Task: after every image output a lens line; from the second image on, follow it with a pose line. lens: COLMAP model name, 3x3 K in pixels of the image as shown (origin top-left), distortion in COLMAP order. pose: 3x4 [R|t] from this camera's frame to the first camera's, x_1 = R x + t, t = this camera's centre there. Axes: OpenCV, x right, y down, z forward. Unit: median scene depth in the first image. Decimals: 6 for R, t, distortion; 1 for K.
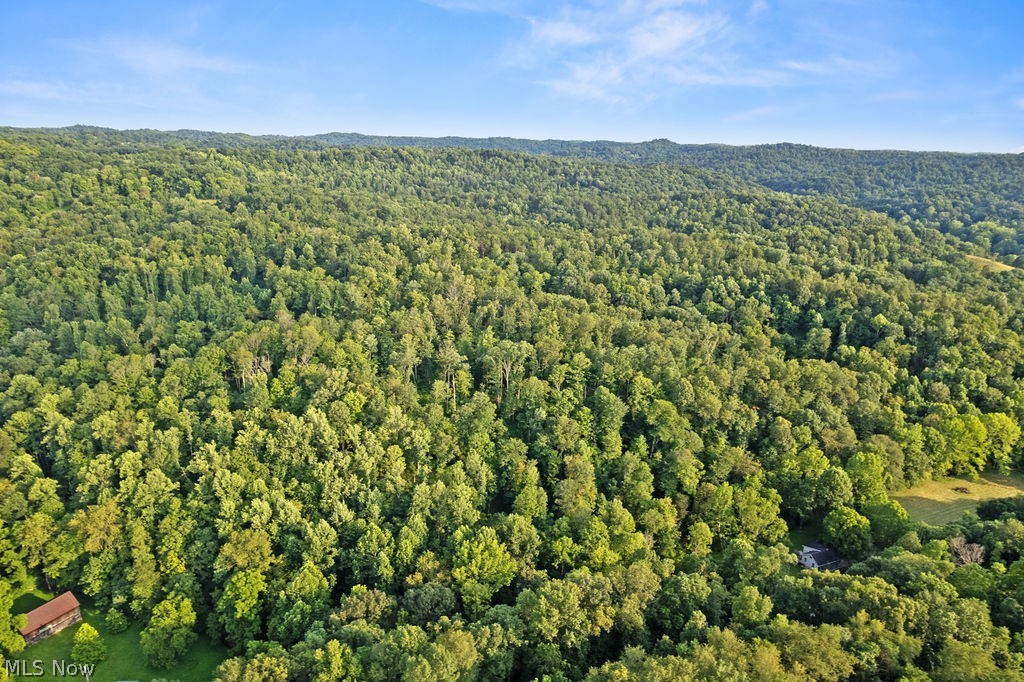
lens RADIAL K [[659.5, 0, 512.0], [0, 659.5, 341.0], [0, 0, 1]] dist [-0.074464, 0.067453]
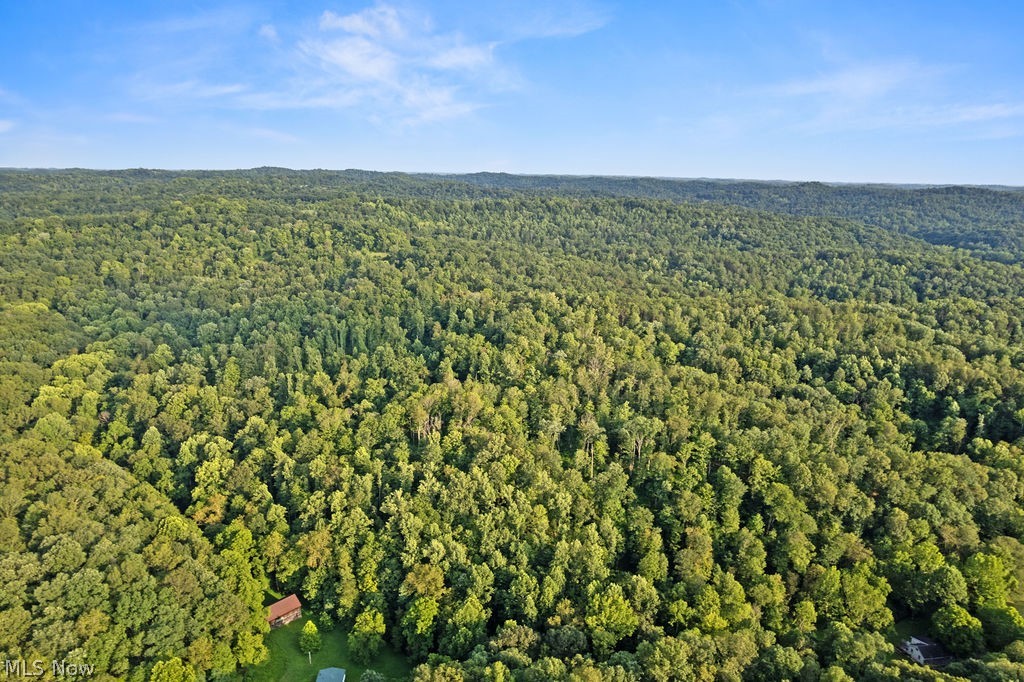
lens RADIAL K [[659.5, 0, 512.0], [0, 659.5, 341.0], [0, 0, 1]] dist [-0.074464, 0.067453]
pose [[0.977982, 0.052145, -0.202069, -0.003089], [-0.062307, 0.997075, -0.044255, -0.068508], [0.199170, 0.055871, 0.978371, -0.167385]]
